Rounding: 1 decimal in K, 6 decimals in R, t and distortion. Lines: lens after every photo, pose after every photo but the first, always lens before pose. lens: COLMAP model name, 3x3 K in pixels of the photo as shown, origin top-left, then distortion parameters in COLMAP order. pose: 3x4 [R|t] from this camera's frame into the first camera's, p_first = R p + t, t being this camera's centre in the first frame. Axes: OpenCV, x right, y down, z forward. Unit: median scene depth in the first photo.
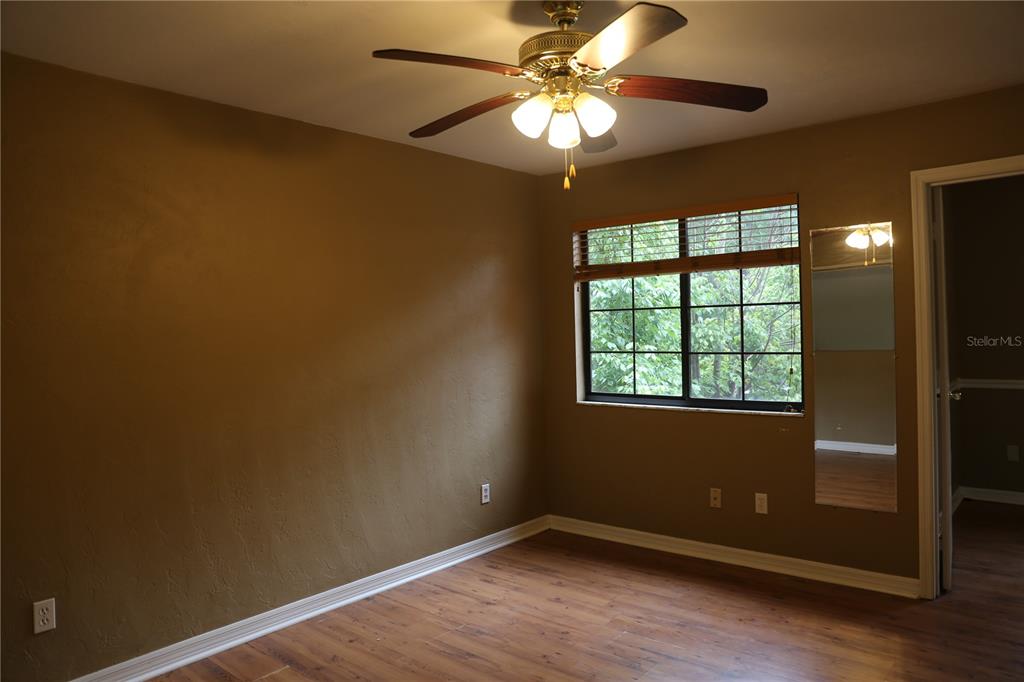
lens RADIAL K [[699.4, 0, 510.4], [0, 699.4, 331.0], [0, 0, 1]] dist [-0.117051, 0.078371]
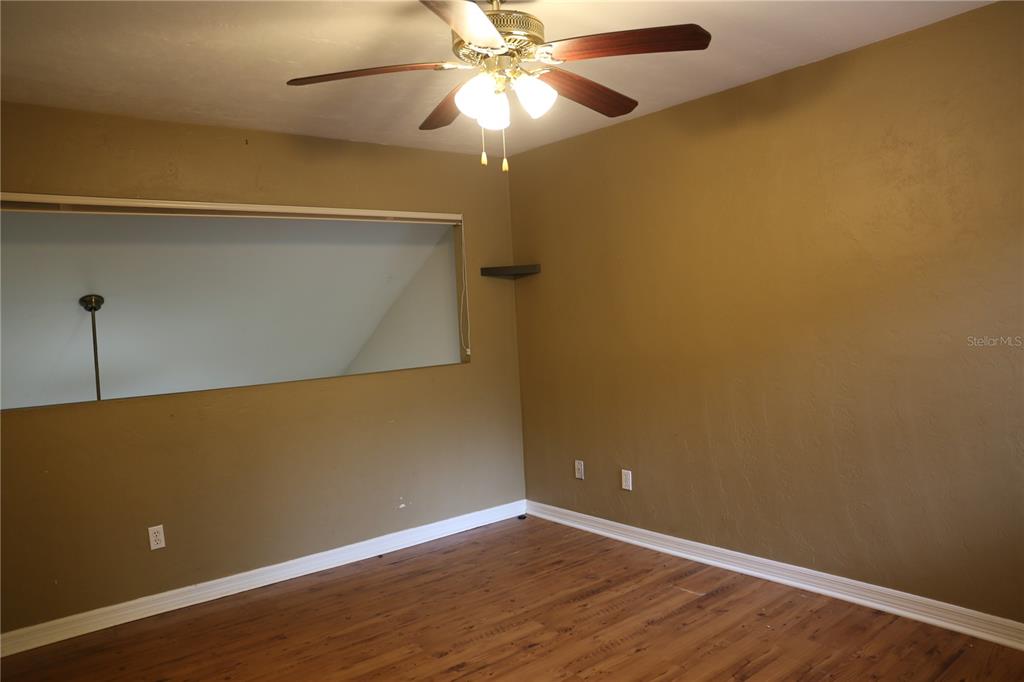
lens RADIAL K [[699.4, 0, 514.7], [0, 699.4, 342.7], [0, 0, 1]] dist [-0.117051, 0.078371]
pose [[-0.179531, 0.082382, -0.980297, 0.718287], [0.066480, 0.995225, 0.071462, -0.032685], [0.981504, -0.052341, -0.184150, 0.791202]]
